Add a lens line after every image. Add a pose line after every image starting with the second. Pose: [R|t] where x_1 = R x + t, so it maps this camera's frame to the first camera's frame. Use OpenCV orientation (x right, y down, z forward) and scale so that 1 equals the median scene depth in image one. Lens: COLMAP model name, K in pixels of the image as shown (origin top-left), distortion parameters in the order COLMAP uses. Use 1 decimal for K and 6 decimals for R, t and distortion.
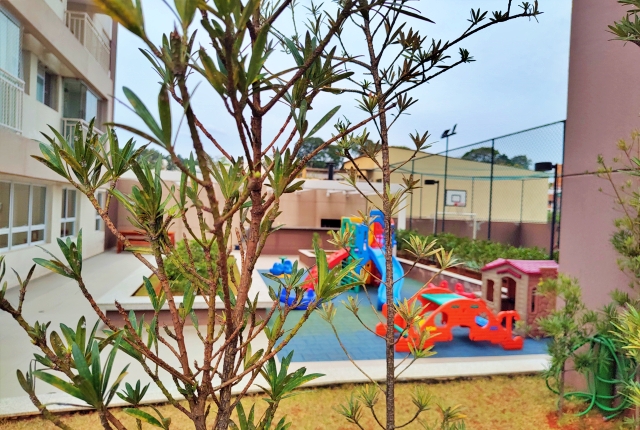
lens RADIAL K [[433.4, 0, 322.8], [0, 433.4, 212.8], [0, 0, 1]] dist [0.004838, -0.021728]
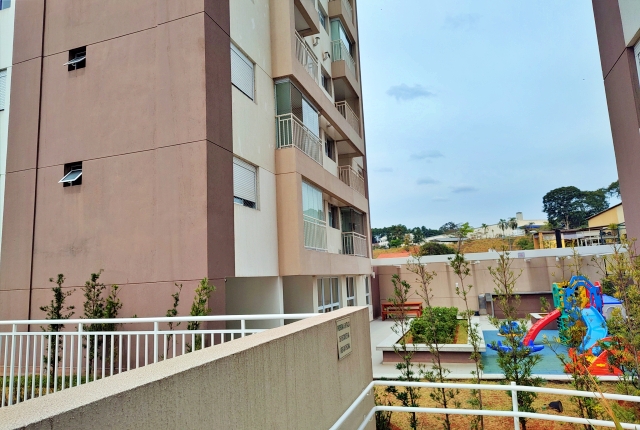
lens RADIAL K [[433.4, 0, 322.8], [0, 433.4, 212.8], [0, 0, 1]] dist [0.004838, -0.021728]
pose [[0.842759, -0.157837, -0.514631, 0.134559], [0.076450, 0.981450, -0.175817, -0.016358], [0.532835, 0.108828, 0.839192, -0.306613]]
